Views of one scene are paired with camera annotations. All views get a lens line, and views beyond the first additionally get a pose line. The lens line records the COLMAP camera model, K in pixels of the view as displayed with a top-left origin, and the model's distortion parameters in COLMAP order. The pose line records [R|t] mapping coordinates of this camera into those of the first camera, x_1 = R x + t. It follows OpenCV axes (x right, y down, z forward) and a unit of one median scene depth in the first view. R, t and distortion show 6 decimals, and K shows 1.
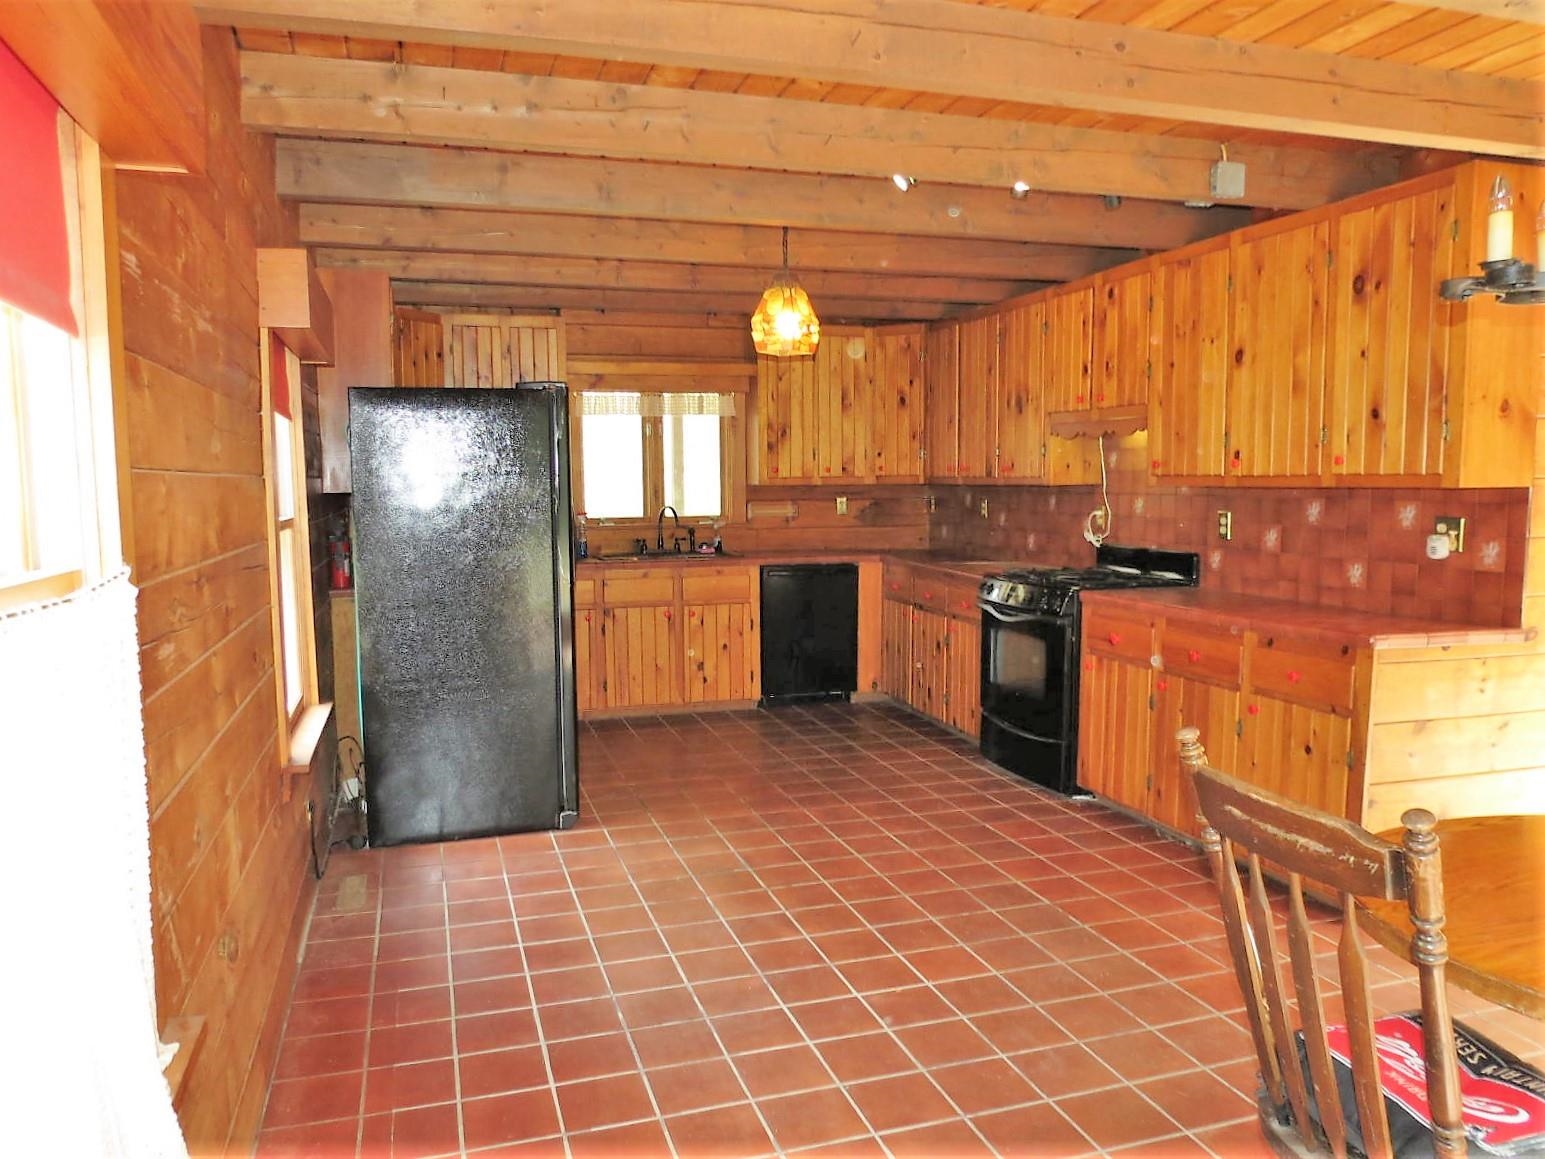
lens RADIAL K [[1100.8, 0, 770.5], [0, 1100.8, 586.9], [0, 0, 1]] dist [-0.047985, 0.027699]
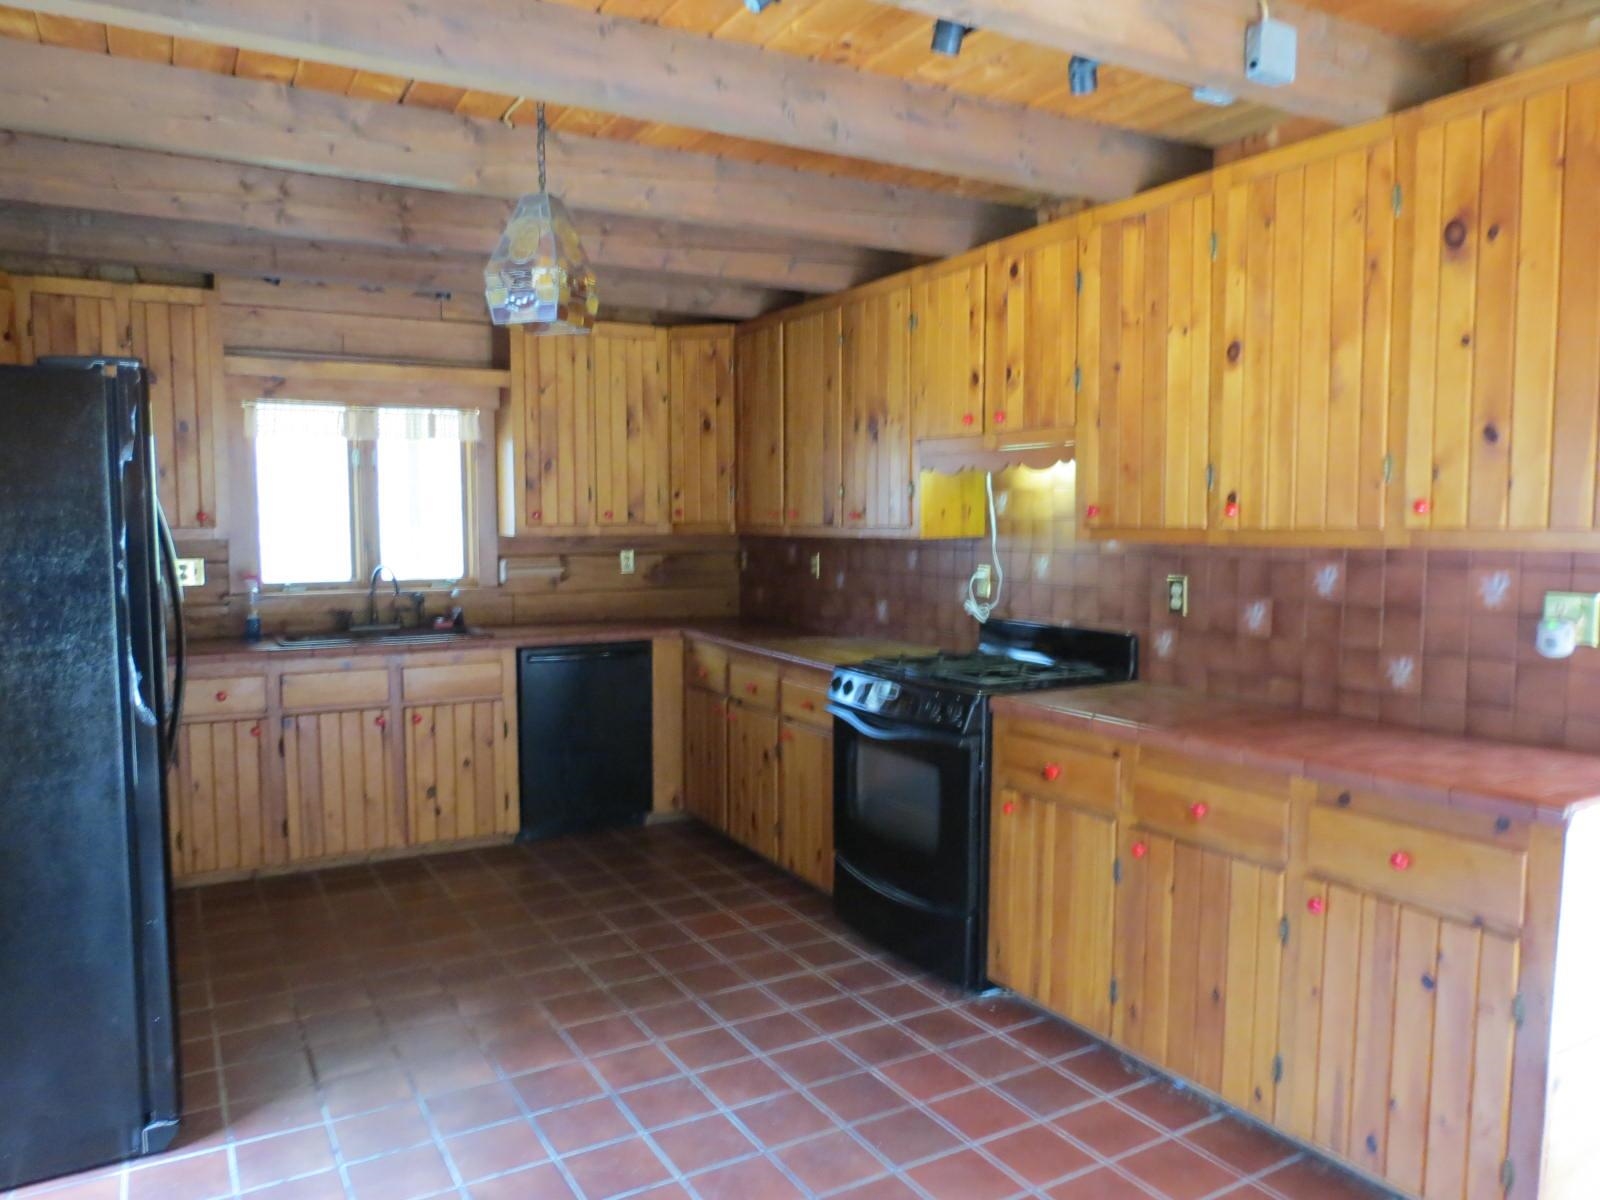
lens RADIAL K [[1139.9, 0, 793.1], [0, 1139.9, 593.1], [0, 0, 1]] dist [-0.047985, 0.027699]
pose [[0.976549, -0.009655, 0.215078, 0.009933], [0.017308, 0.999281, -0.033724, -0.033197], [-0.214598, 0.036656, 0.976014, 0.290580]]
